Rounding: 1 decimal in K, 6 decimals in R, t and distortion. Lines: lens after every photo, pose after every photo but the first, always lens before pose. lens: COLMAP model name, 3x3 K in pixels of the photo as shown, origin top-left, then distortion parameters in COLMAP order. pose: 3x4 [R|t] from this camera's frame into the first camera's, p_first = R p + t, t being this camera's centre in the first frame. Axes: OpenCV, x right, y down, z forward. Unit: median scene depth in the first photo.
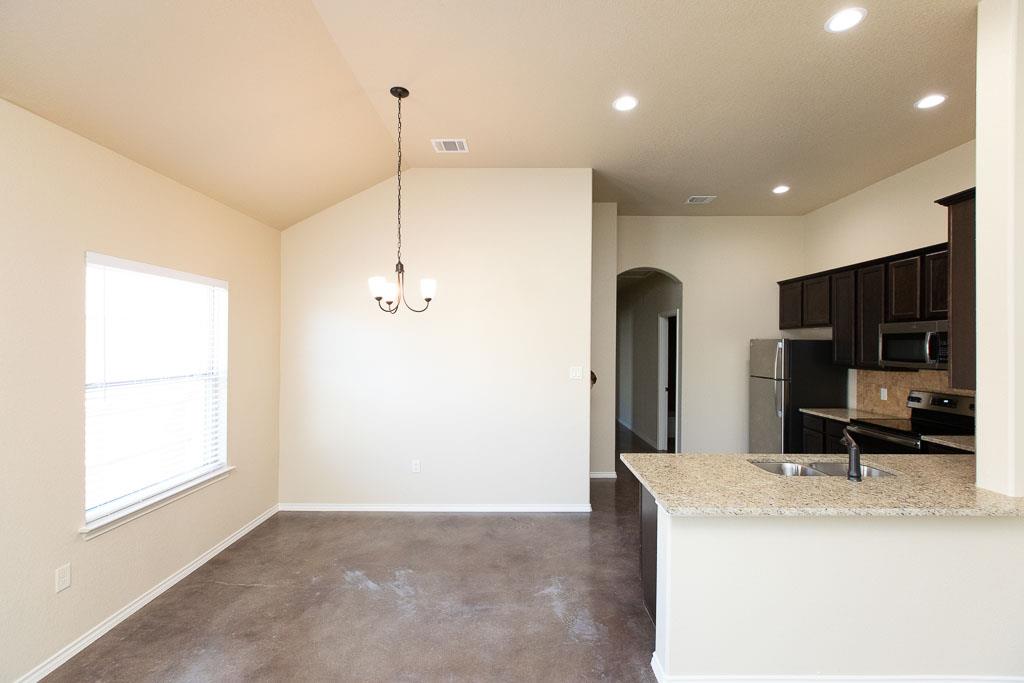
lens RADIAL K [[452.2, 0, 515.9], [0, 452.2, 343.7], [0, 0, 1]] dist [-0.000034, 0.000312]
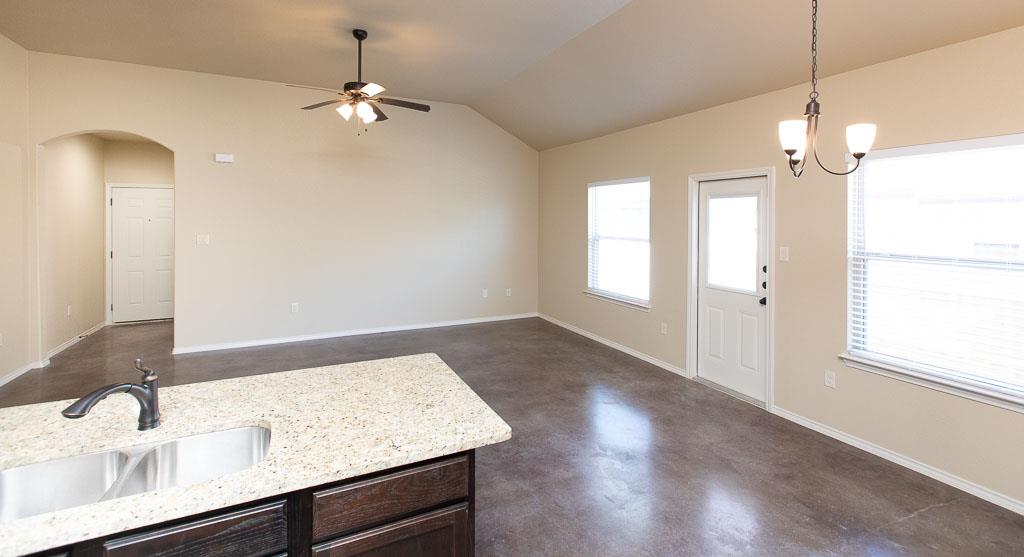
lens RADIAL K [[453.0, 0, 513.3], [0, 453.0, 215.5], [0, 0, 1]] dist [0.001000, -0.000068]
pose [[-0.898160, -0.010071, -0.439553, 0.372570], [-0.007385, 0.999942, -0.007820, -0.000087], [0.439607, -0.003777, -0.898182, 1.185968]]
